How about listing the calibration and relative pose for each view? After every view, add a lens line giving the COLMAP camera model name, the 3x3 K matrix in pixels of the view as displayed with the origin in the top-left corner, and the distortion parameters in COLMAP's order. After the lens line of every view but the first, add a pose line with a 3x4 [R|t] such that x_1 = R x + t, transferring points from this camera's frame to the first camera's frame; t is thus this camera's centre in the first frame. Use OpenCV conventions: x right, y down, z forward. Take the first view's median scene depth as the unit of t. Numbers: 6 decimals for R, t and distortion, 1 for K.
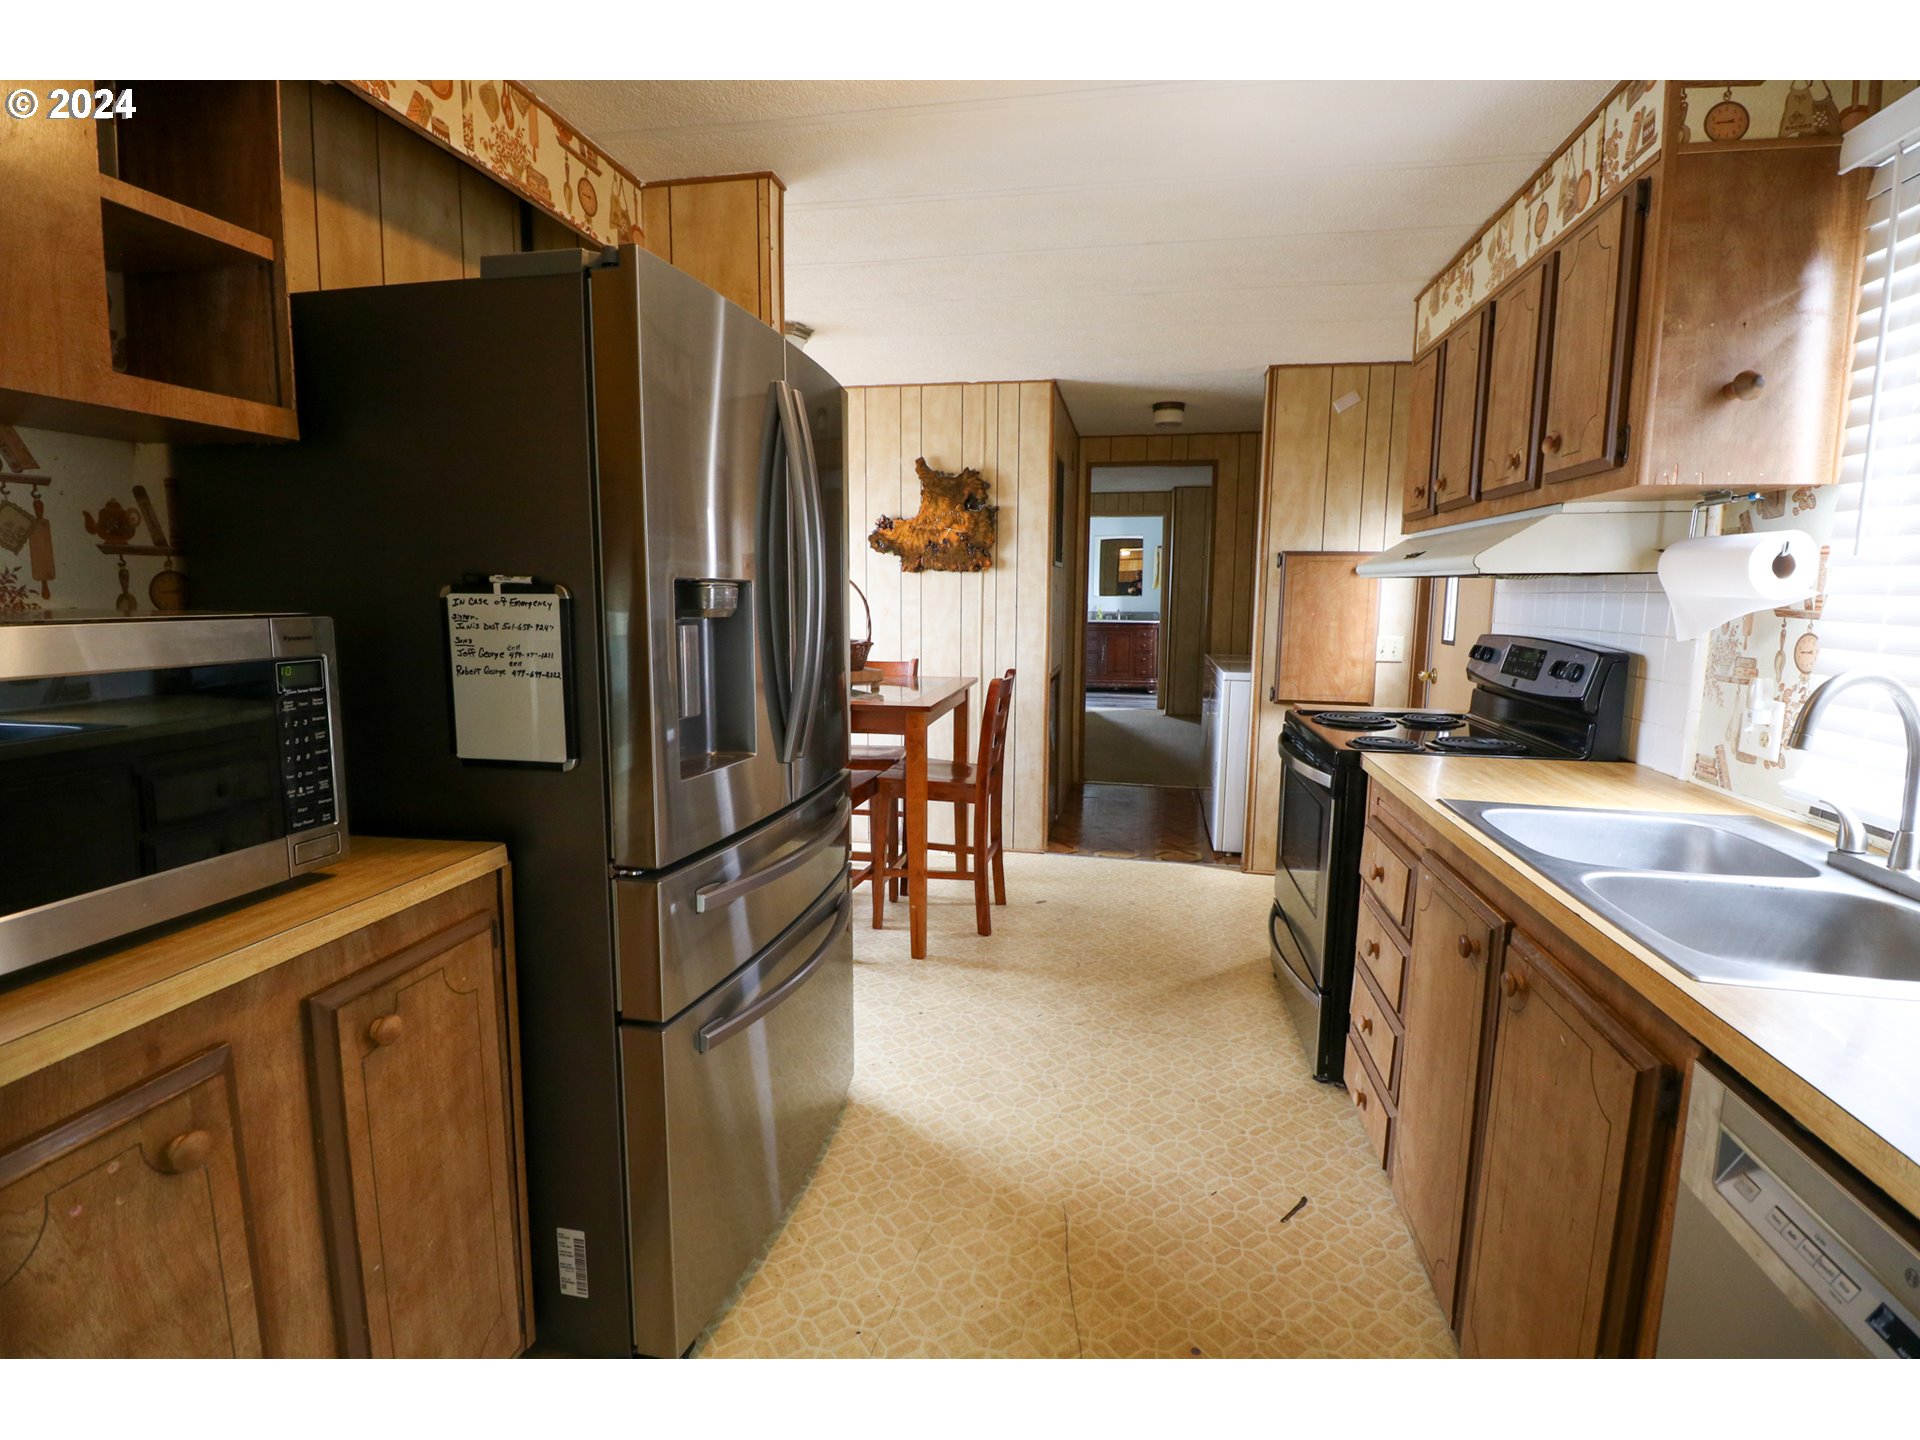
lens RADIAL K [[883.2, 0, 971.7], [0, 883.2, 703.8], [0, 0, 1]] dist [-0.001698, -0.012633]
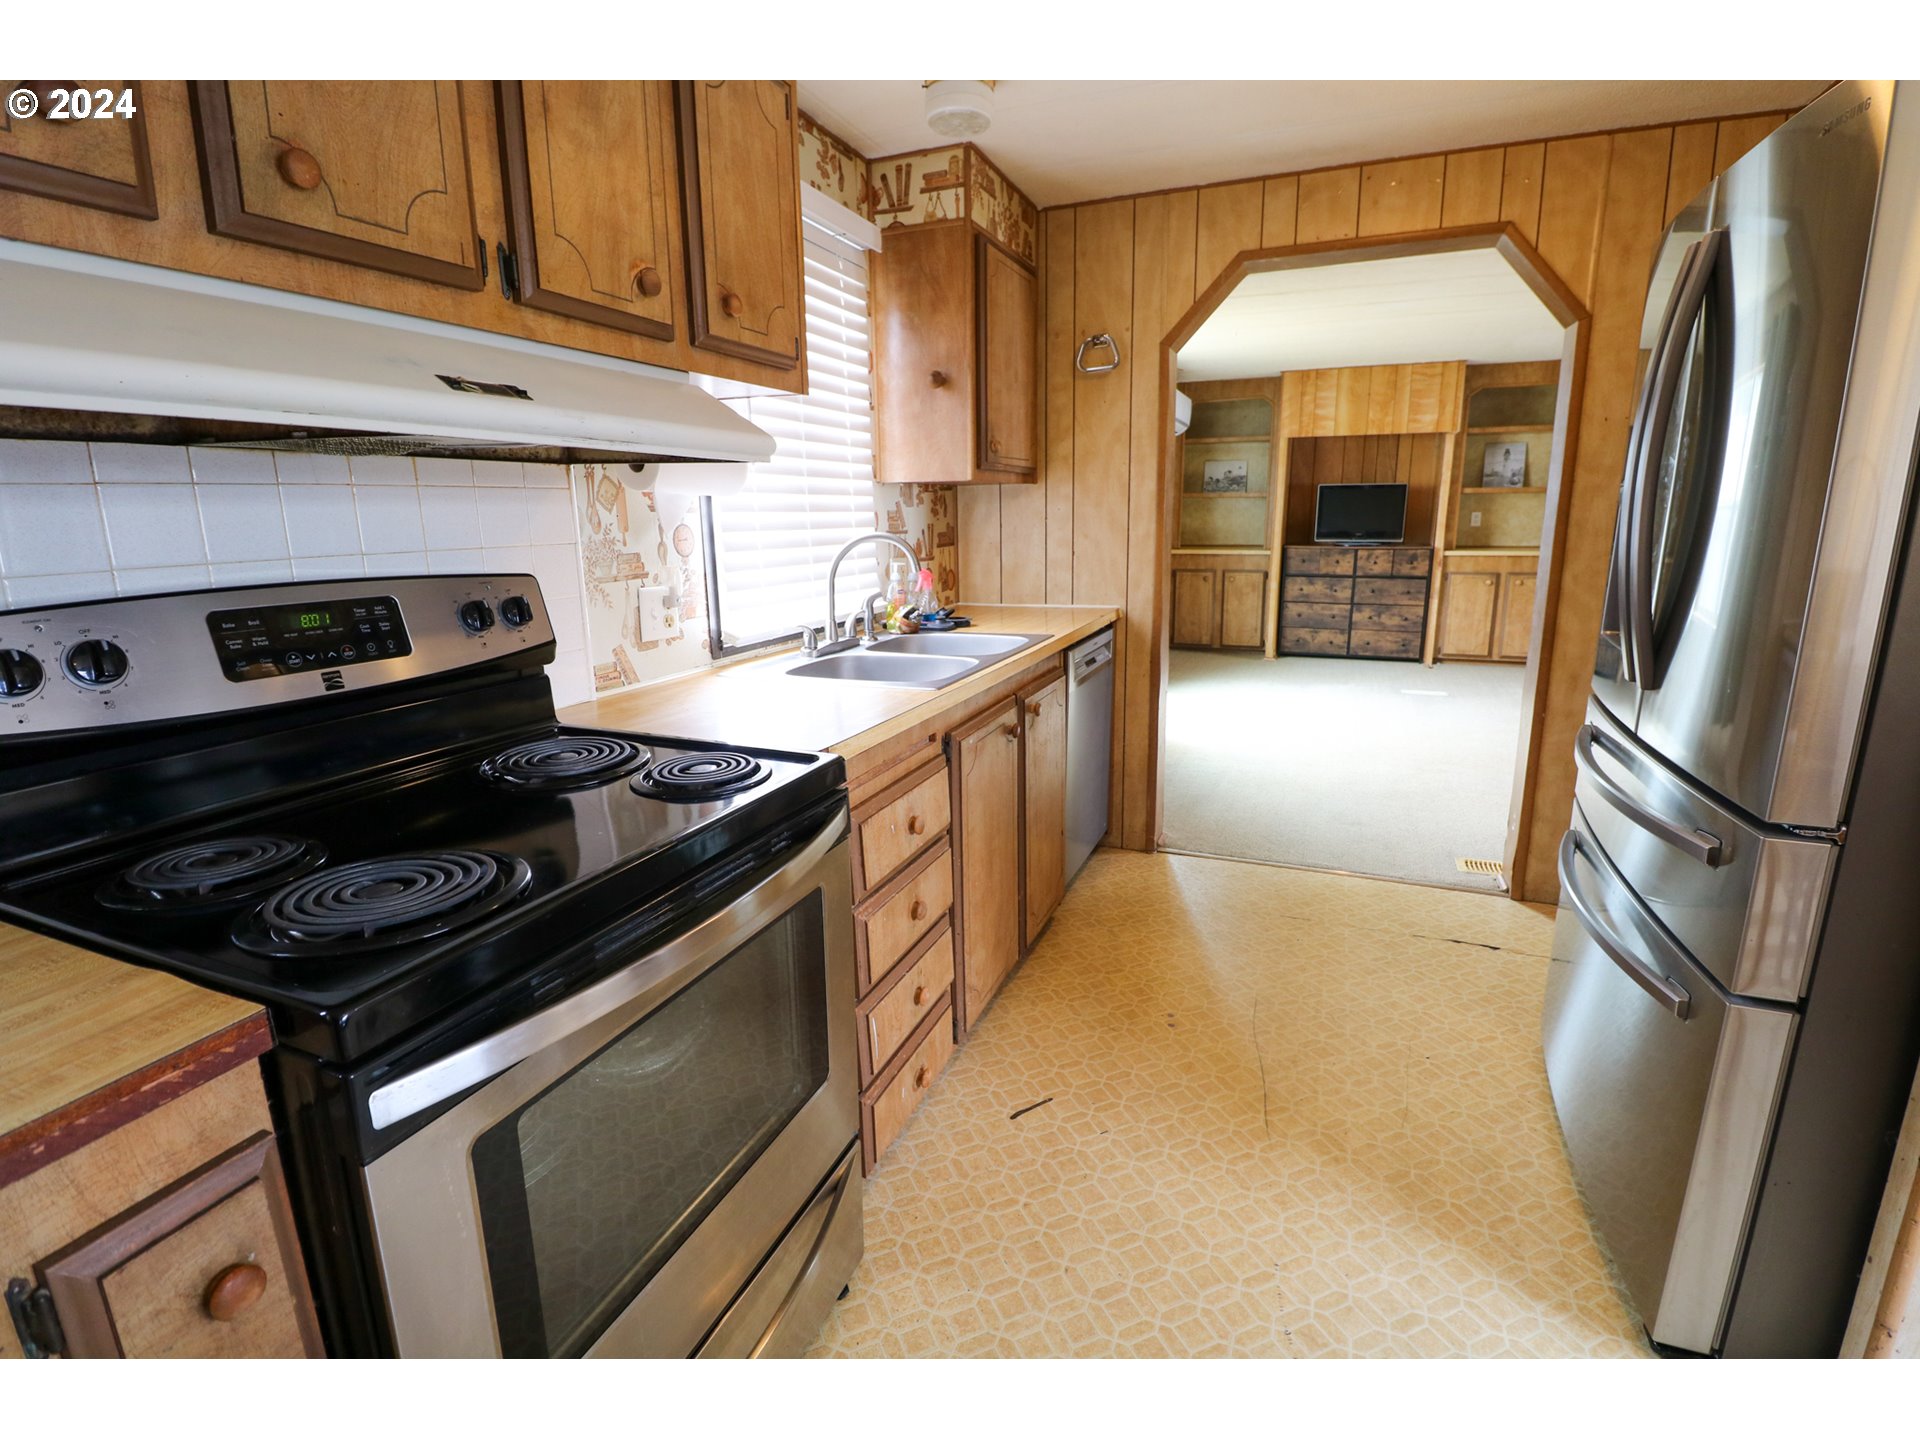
lens RADIAL K [[883.2, 0, 972.3], [0, 883.2, 698.3], [0, 0, 1]] dist [-0.001698, -0.012633]
pose [[-0.980022, -0.043923, 0.193979, 0.159435], [0.023772, 0.942449, 0.333504, -0.132505], [-0.197464, 0.331453, -0.922576, 1.117767]]
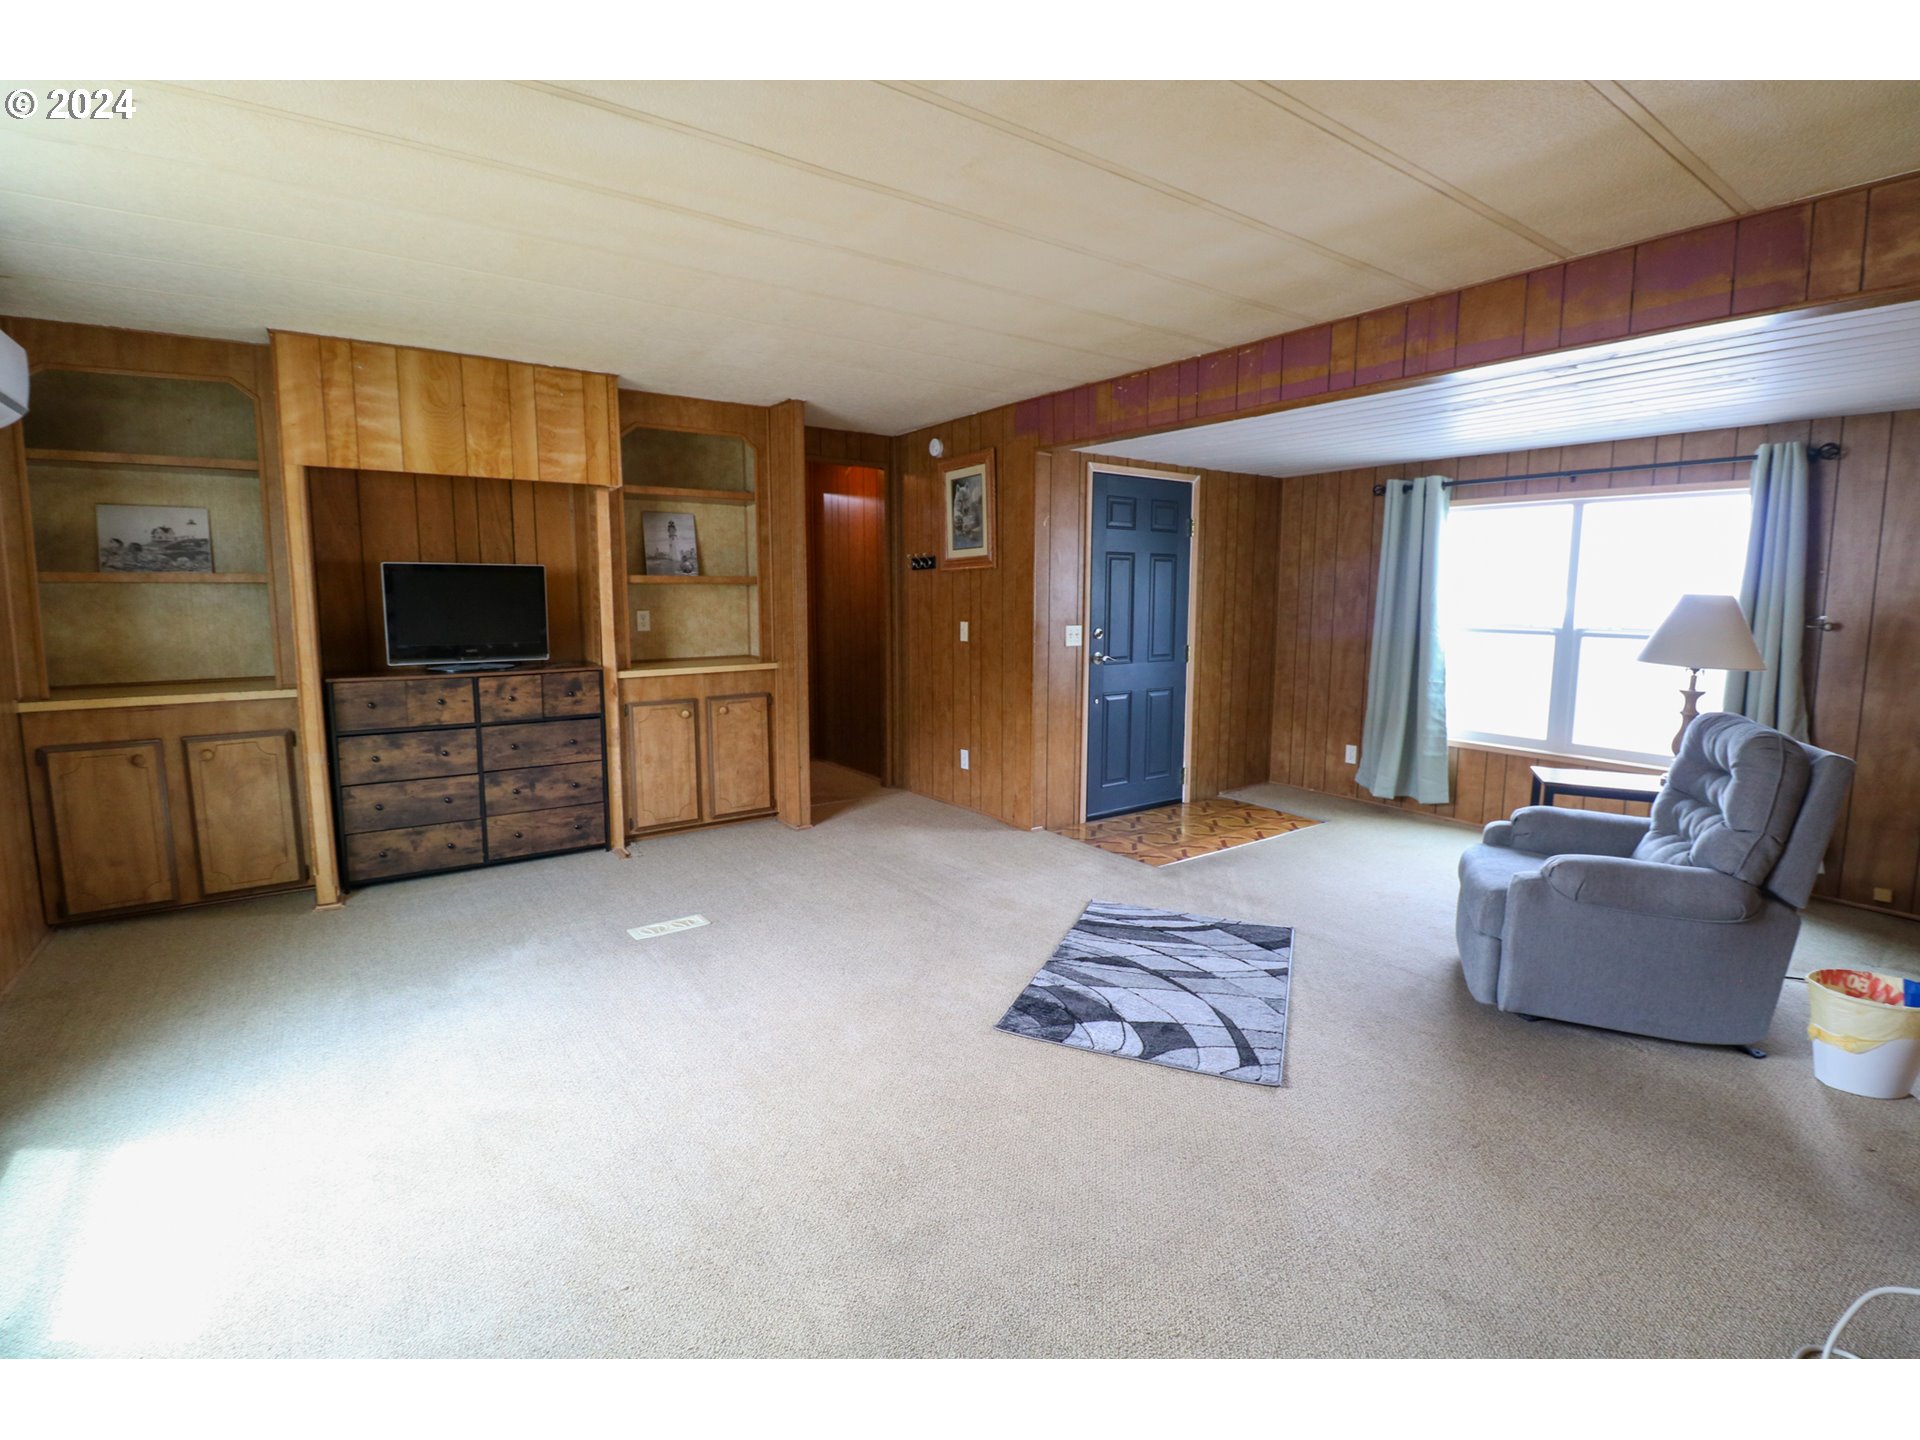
lens RADIAL K [[883.2, 0, 971.6], [0, 883.2, 698.3], [0, 0, 1]] dist [-0.001698, -0.012633]
pose [[-0.687964, 0.072231, -0.722141, 0.075413], [-0.102110, 0.975503, 0.194850, -0.003451], [0.718526, 0.207788, -0.663736, 0.050509]]
